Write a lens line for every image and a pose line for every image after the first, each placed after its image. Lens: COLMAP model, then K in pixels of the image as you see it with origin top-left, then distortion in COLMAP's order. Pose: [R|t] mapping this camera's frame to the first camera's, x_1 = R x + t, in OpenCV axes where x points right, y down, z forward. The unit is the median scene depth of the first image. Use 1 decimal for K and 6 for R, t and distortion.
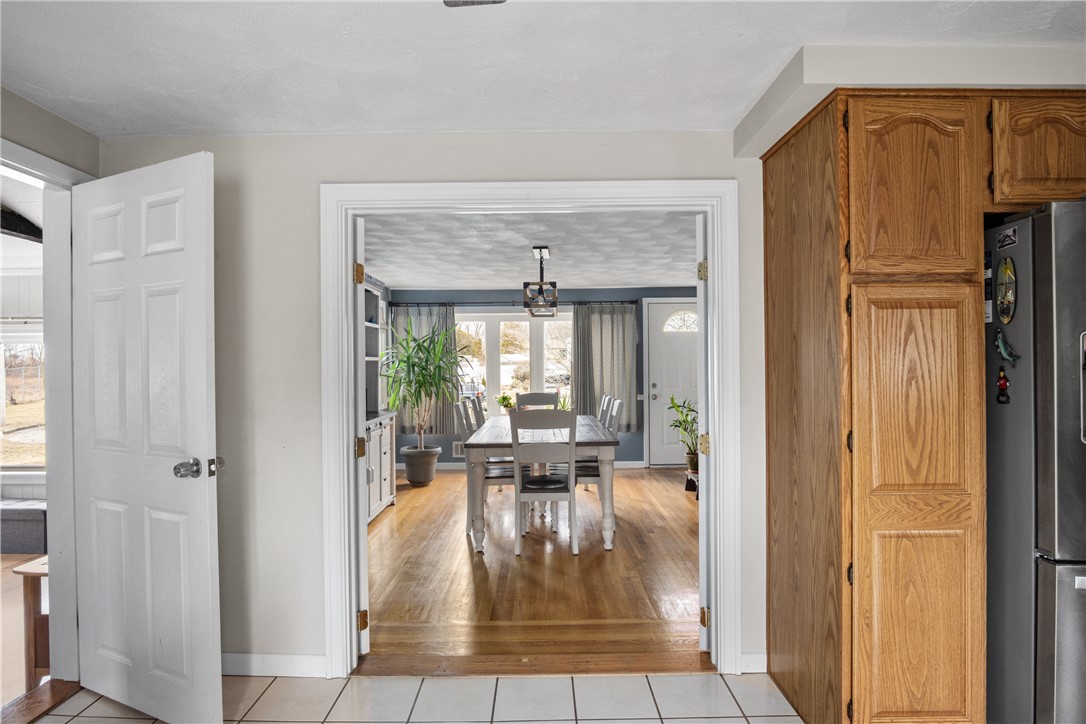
lens RADIAL K [[589.9, 0, 544.9], [0, 589.9, 366.8], [0, 0, 1]] dist [-0.003284, -0.000621]
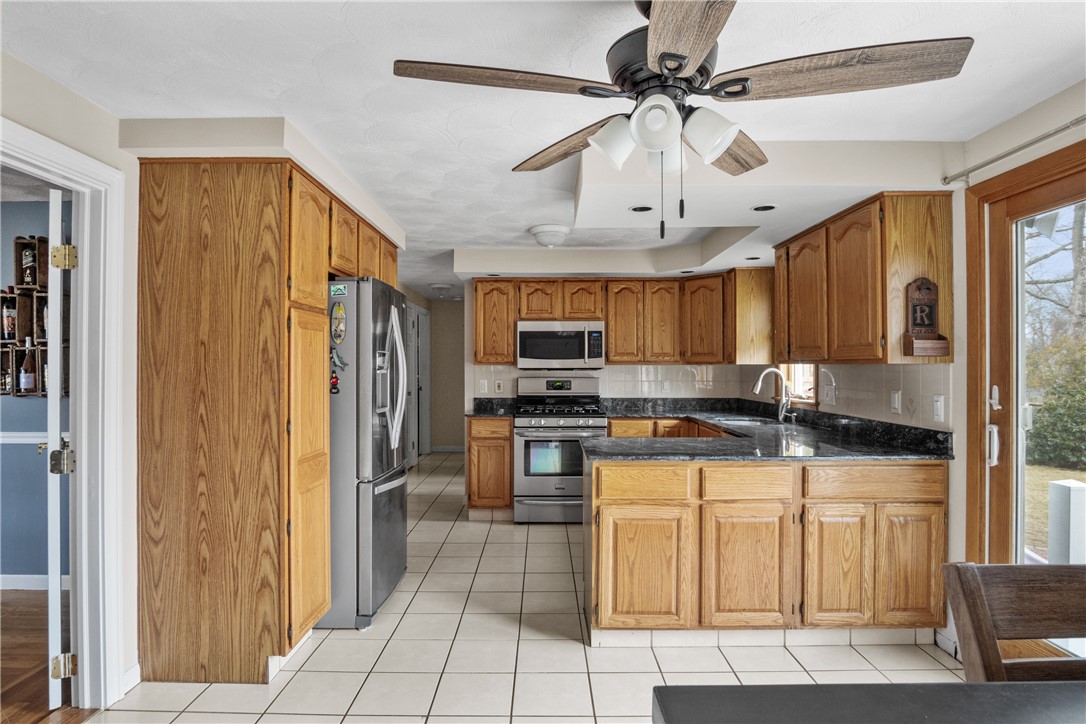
lens RADIAL K [[589.9, 0, 545.1], [0, 589.9, 365.7], [0, 0, 1]] dist [-0.003284, -0.000621]
pose [[0.006848, 0.009259, 0.999934, -0.803900], [0.000529, 0.999957, -0.009263, 0.001838], [-0.999976, 0.000593, 0.006843, 0.421350]]
